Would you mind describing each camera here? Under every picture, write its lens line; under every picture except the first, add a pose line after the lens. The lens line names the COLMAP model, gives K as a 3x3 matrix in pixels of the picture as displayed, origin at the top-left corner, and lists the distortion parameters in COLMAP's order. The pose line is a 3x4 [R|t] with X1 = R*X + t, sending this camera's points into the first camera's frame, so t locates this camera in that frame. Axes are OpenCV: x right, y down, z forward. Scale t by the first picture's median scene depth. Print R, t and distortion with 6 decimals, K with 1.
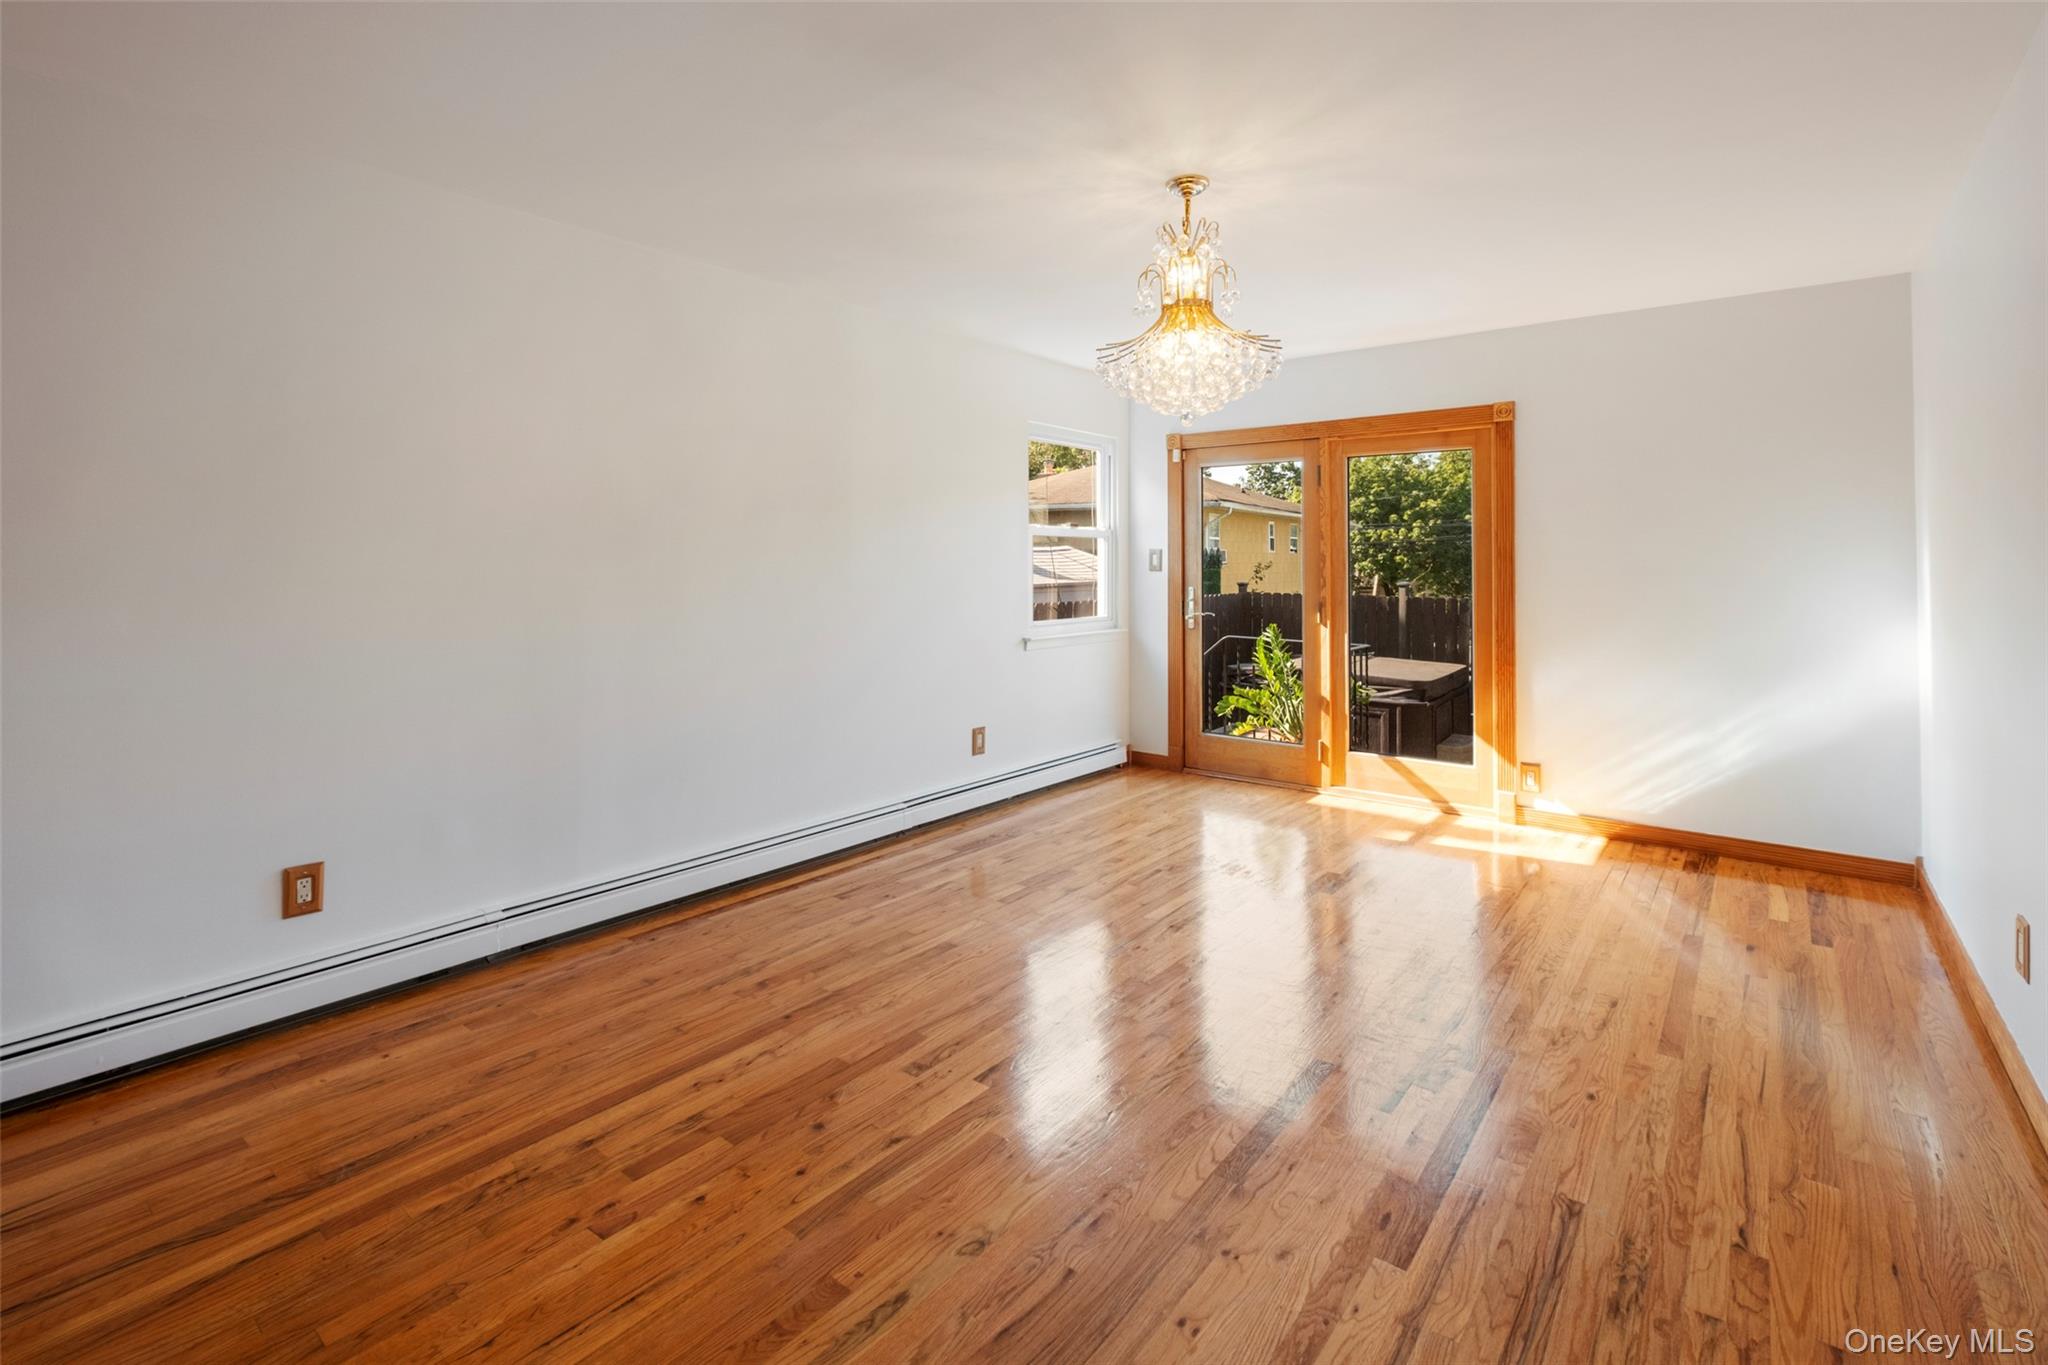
lens RADIAL K [[899.5, 0, 1026.2], [0, 899.5, 678.1], [0, 0, 1]] dist [-0.011543, 0.000180]
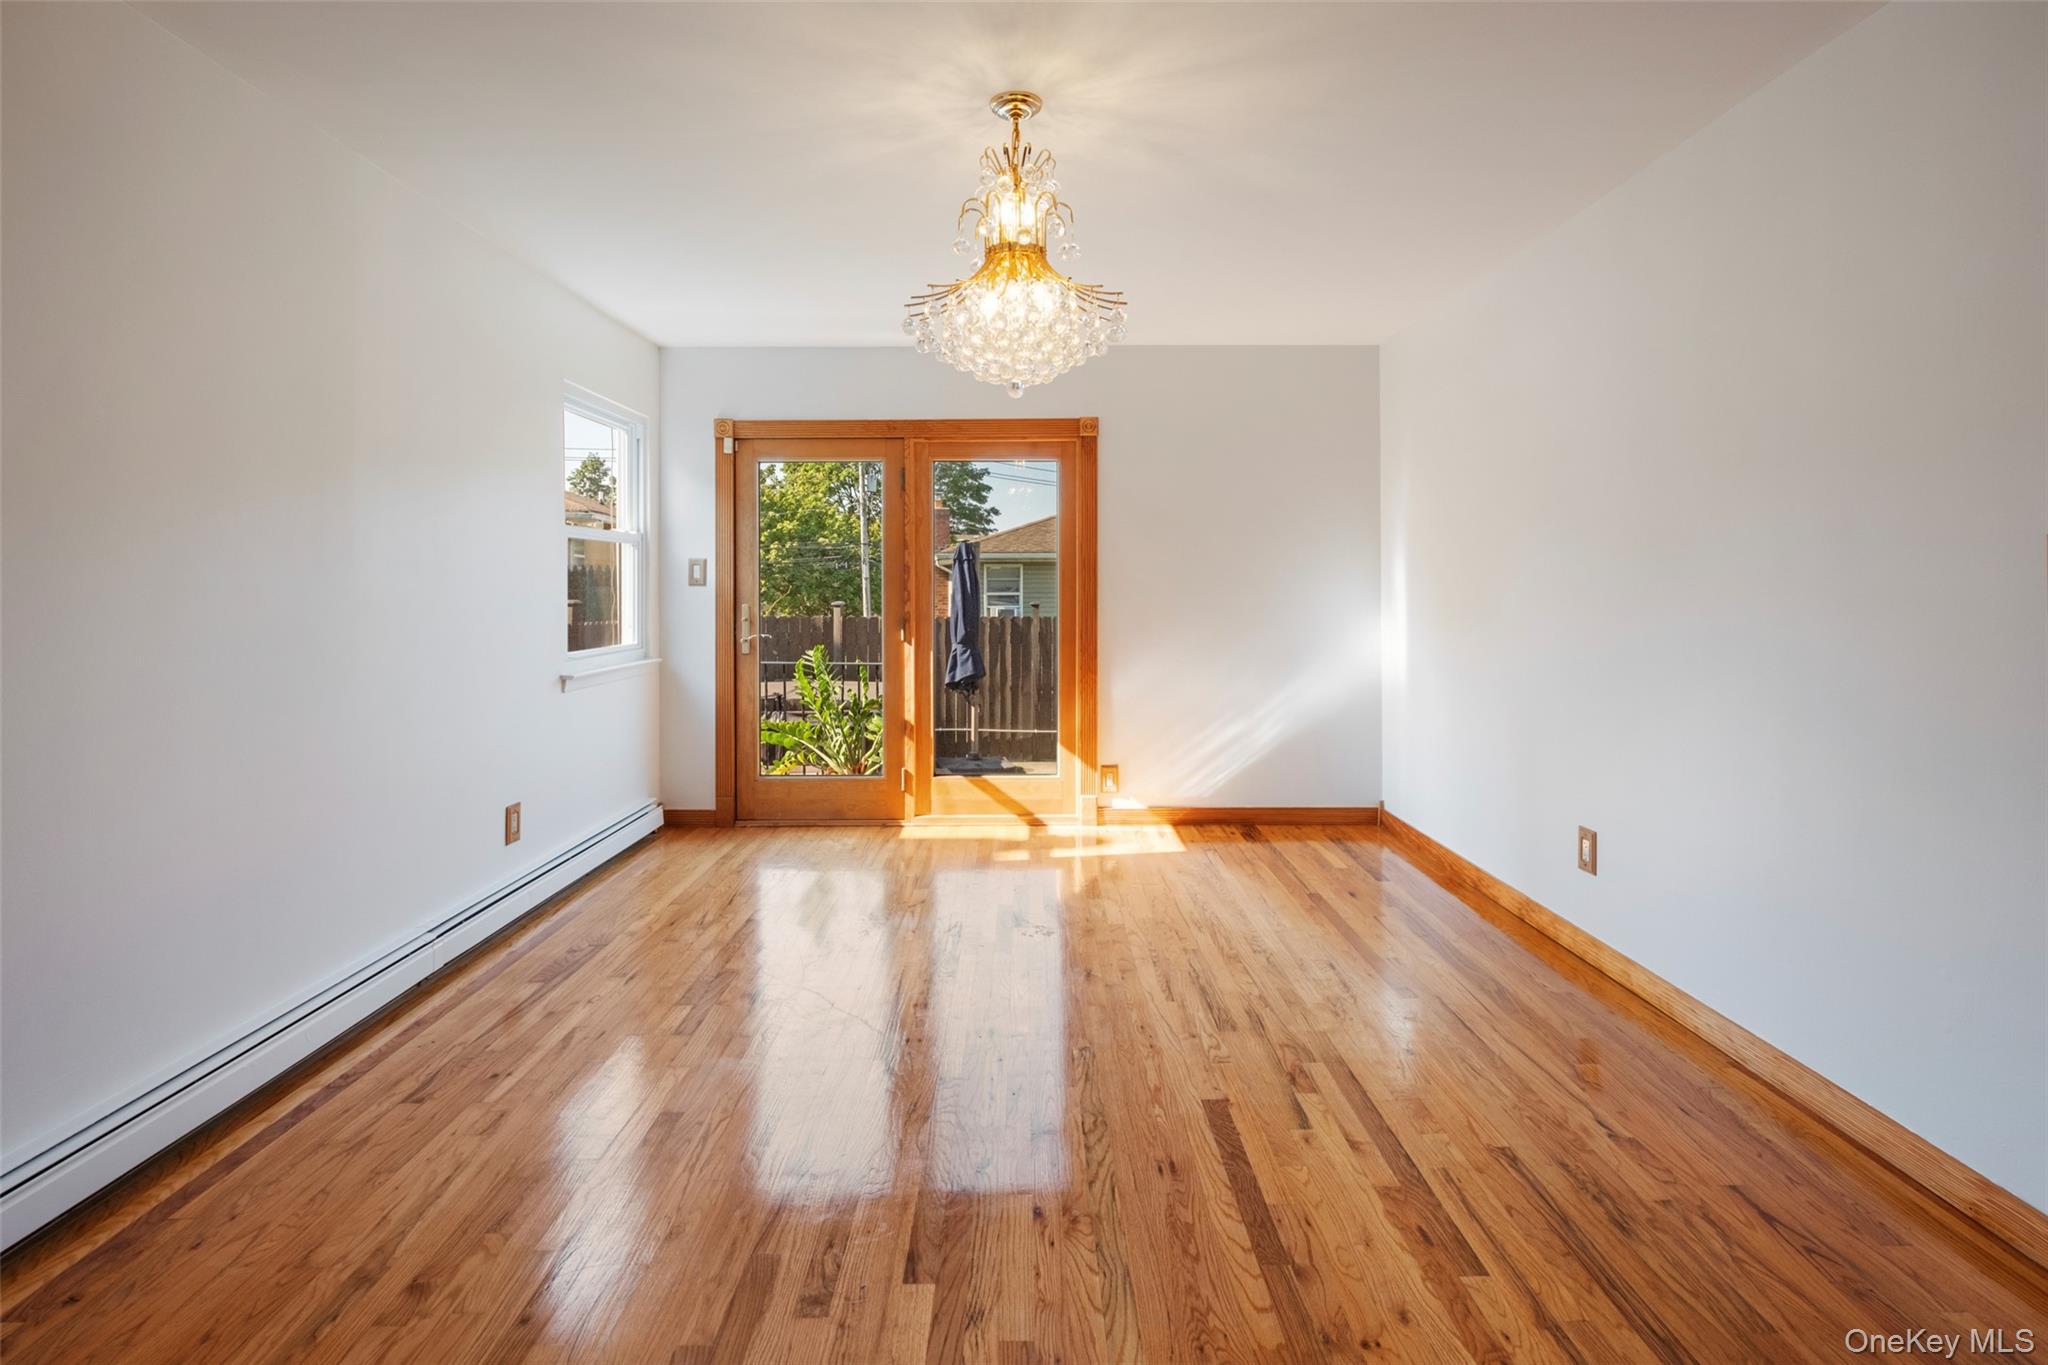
lens RADIAL K [[972.3, 0, 1023.2], [0, 972.3, 695.4], [0, 0, 1]] dist [-0.001815, -0.000415]
pose [[0.792320, -0.071476, 0.605905, -0.198330], [0.080963, 0.996648, 0.011698, -0.007720], [-0.604710, 0.039787, 0.795451, 0.150467]]
